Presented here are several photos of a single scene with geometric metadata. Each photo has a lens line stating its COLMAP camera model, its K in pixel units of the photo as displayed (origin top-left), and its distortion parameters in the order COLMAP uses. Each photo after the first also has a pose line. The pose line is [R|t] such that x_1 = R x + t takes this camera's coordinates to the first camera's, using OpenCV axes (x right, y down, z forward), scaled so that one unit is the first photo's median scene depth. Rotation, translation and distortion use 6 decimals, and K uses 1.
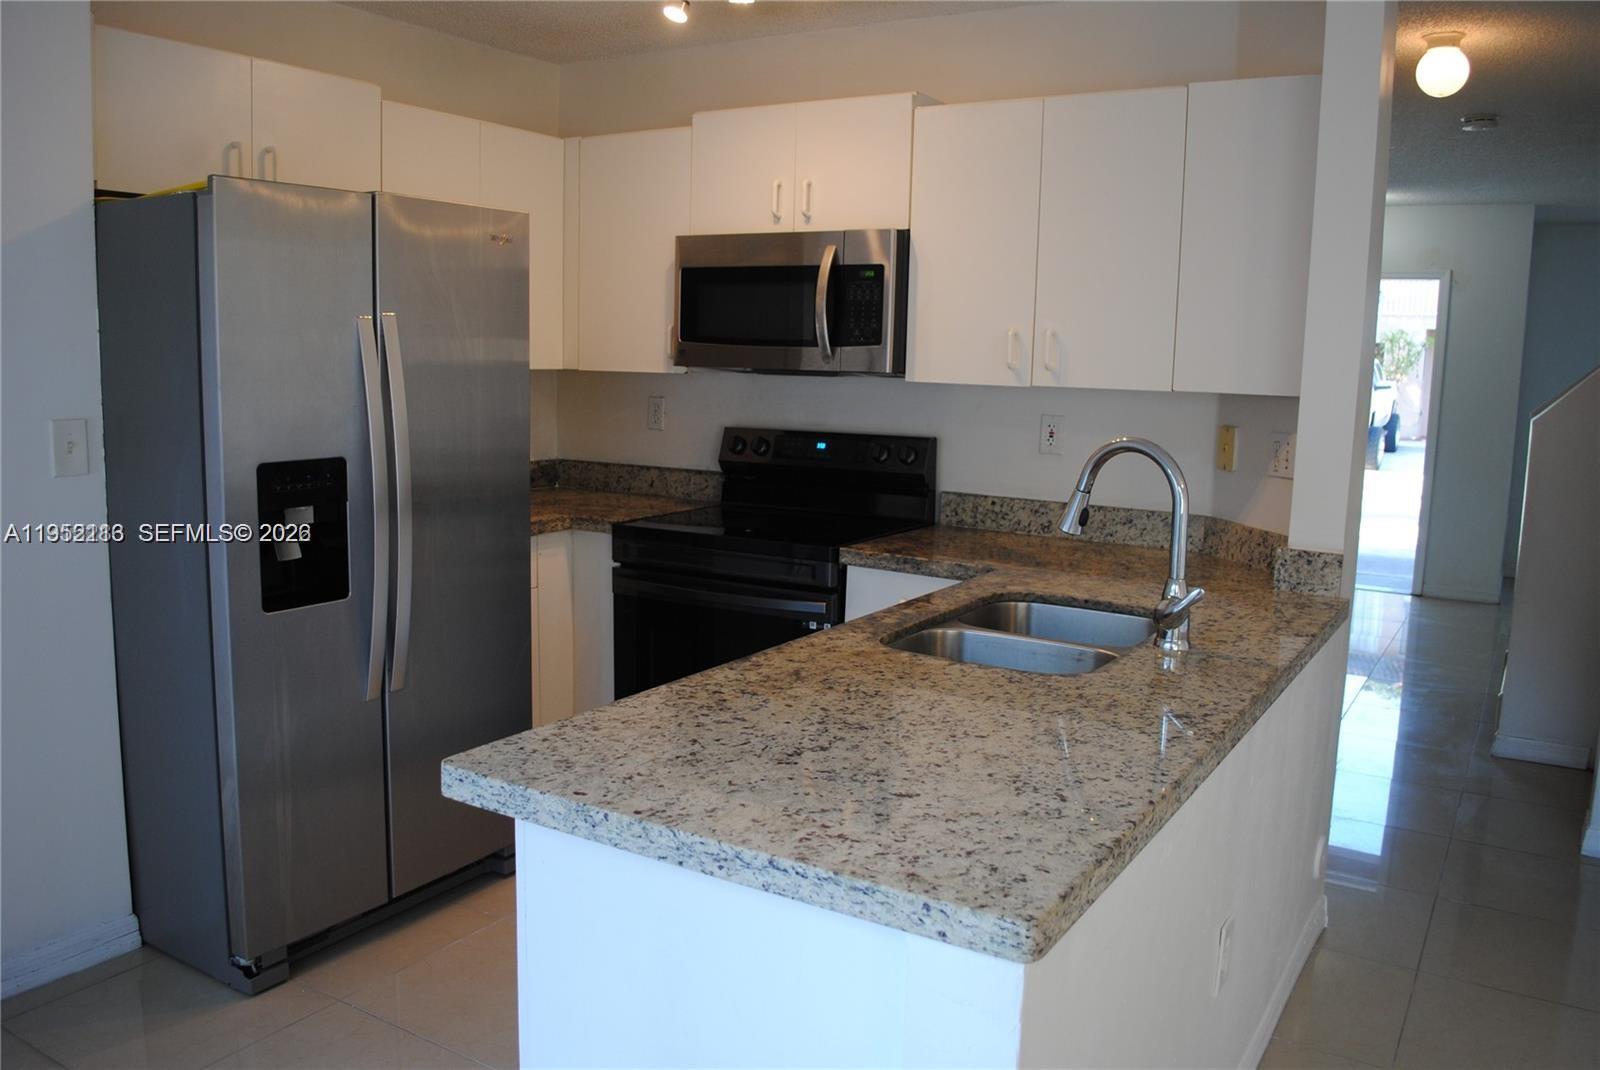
lens RADIAL K [[1268.7, 0, 797.0], [0, 1268.7, 522.5], [0, 0, 1]] dist [-0.078086, 0.000820]
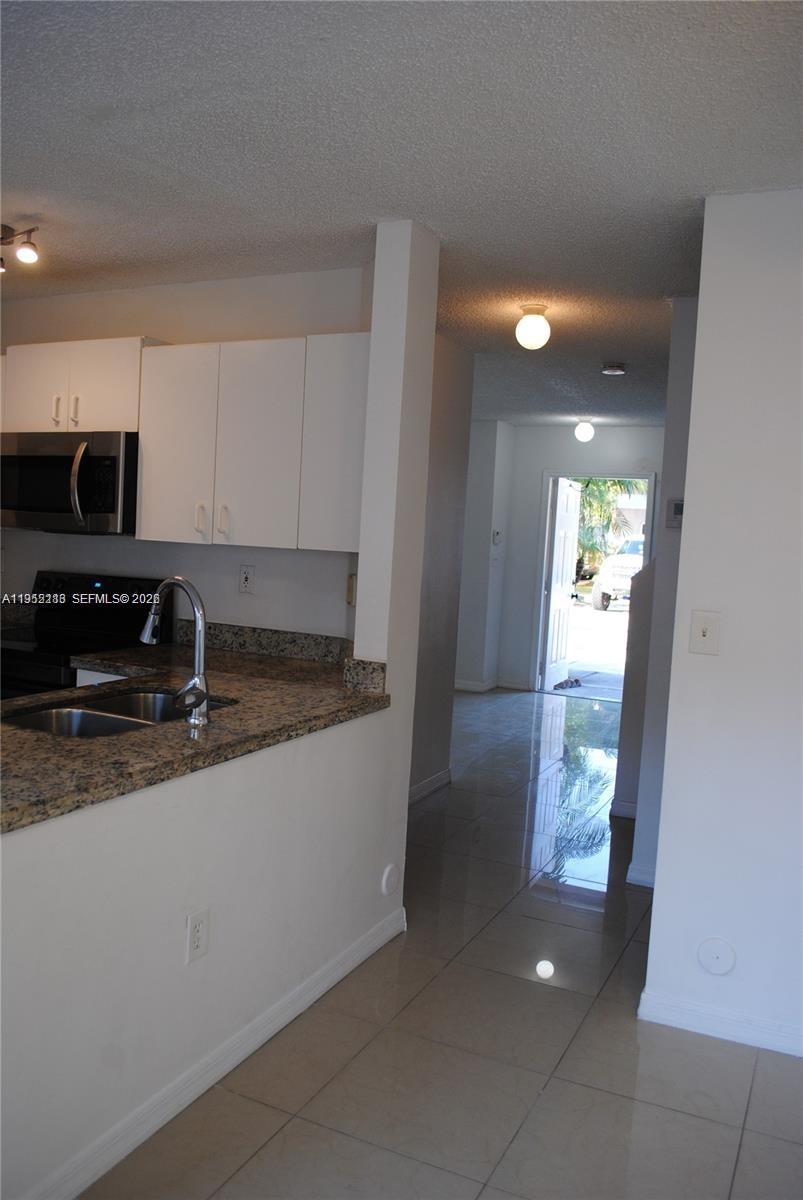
lens RADIAL K [[951.5, 0, 394.9], [0, 951.5, 606.3], [0, 0, 1]] dist [-0.078086, 0.000820]
pose [[0.994797, 0.017169, 0.100417, 0.276444], [-0.012171, 0.998667, -0.050170, 0.012402], [-0.101145, 0.048686, 0.993680, -0.071323]]
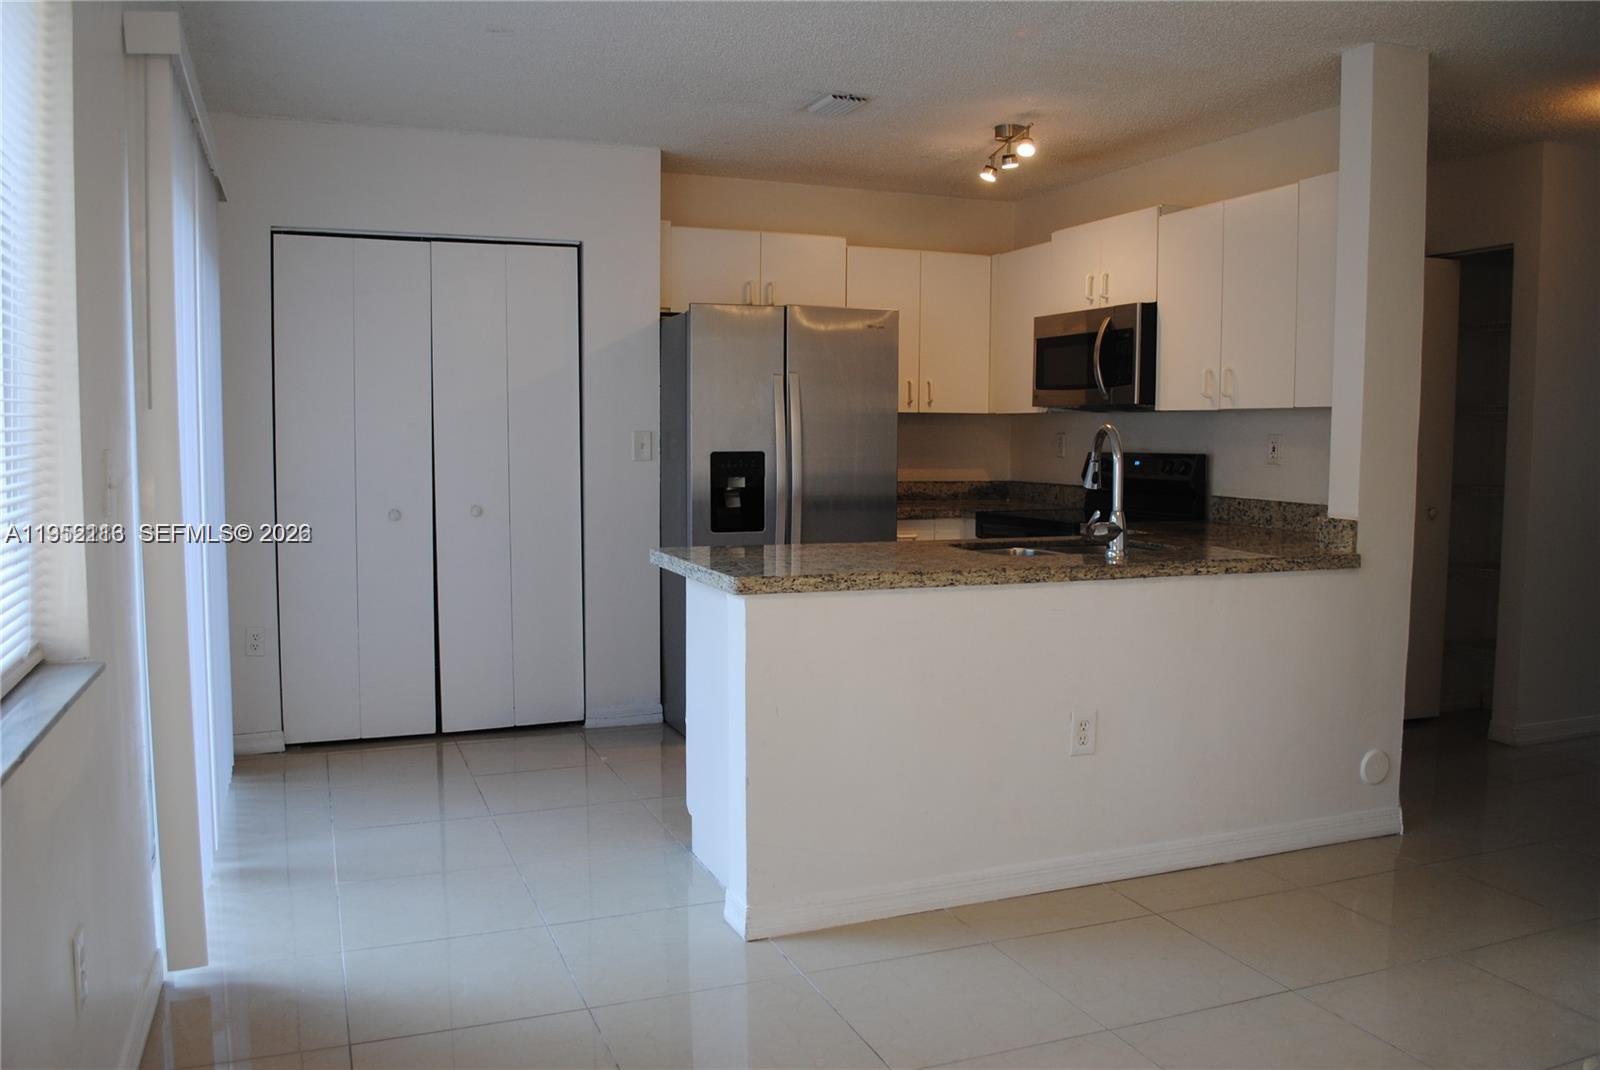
lens RADIAL K [[1268.7, 0, 797.0], [0, 1268.7, 522.5], [0, 0, 1]] dist [-0.078086, 0.000820]
pose [[0.800542, 0.024150, -0.598790, 0.619665], [-0.068386, 0.996342, -0.051244, 0.111788], [0.595362, 0.081972, 0.799265, -0.336620]]
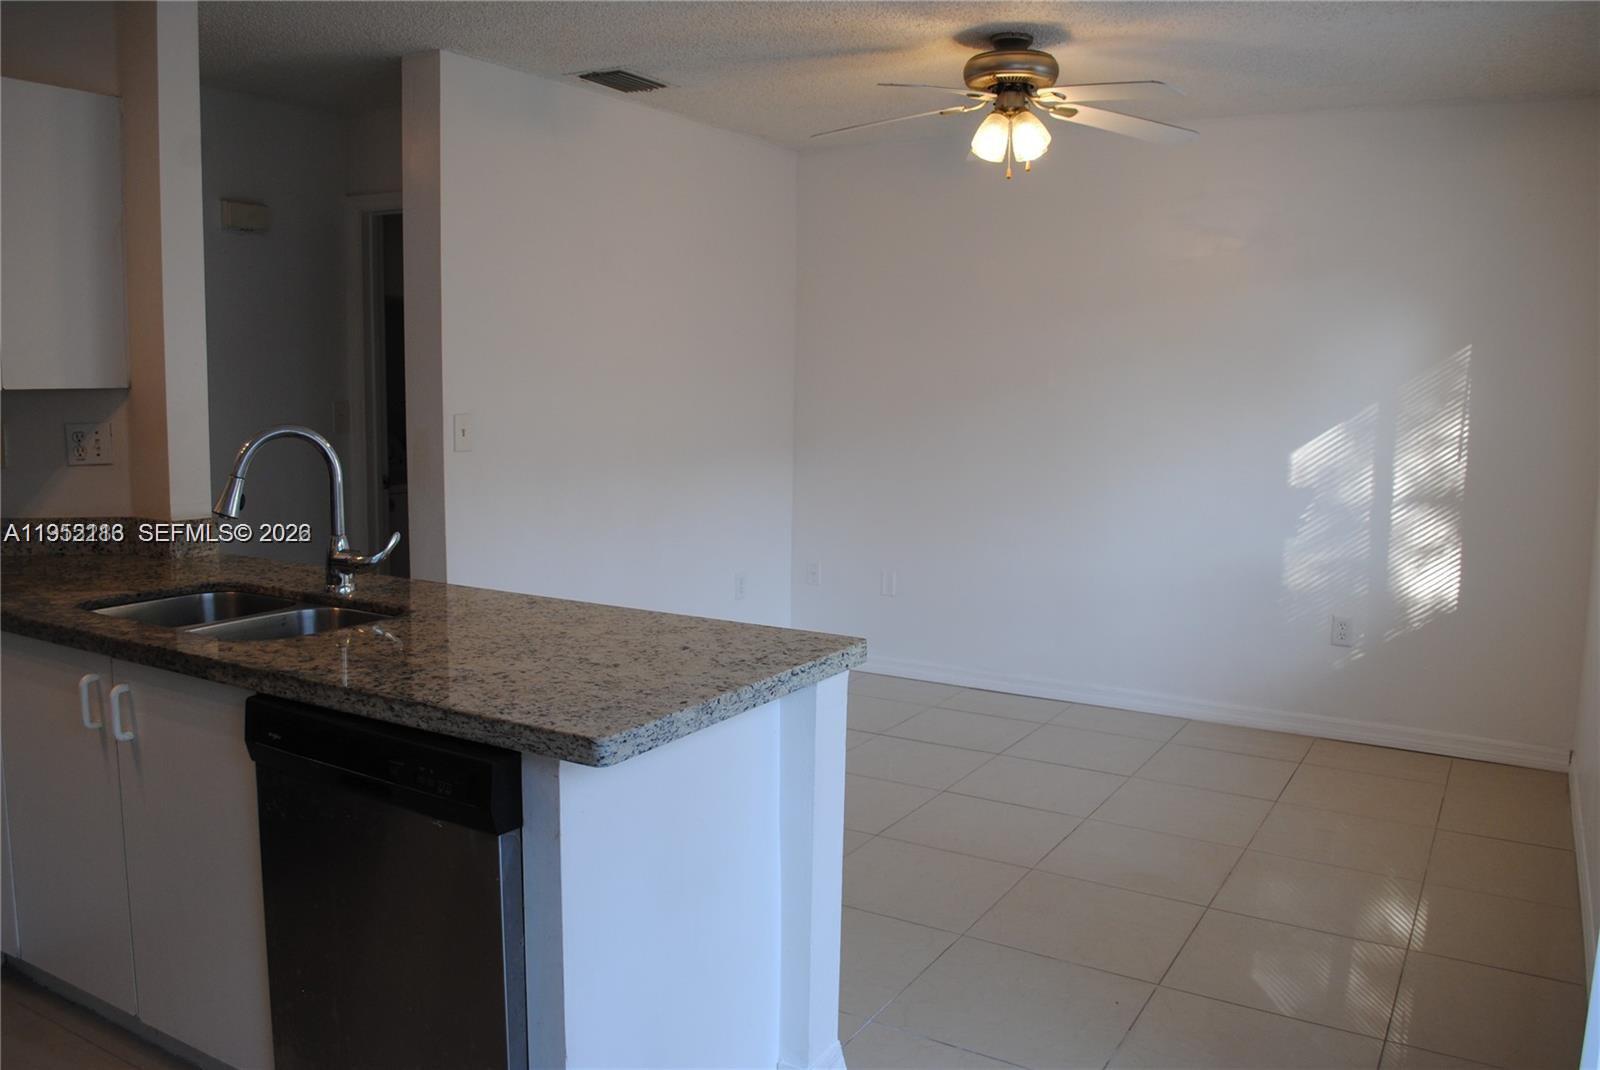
lens RADIAL K [[1268.7, 0, 797.0], [0, 1268.7, 522.5], [0, 0, 1]] dist [-0.078086, 0.000820]
pose [[-0.017393, -0.143300, 0.989526, -0.611538], [0.124129, 0.981710, 0.144350, -0.059202], [-0.992114, 0.125340, 0.000713, 0.368306]]
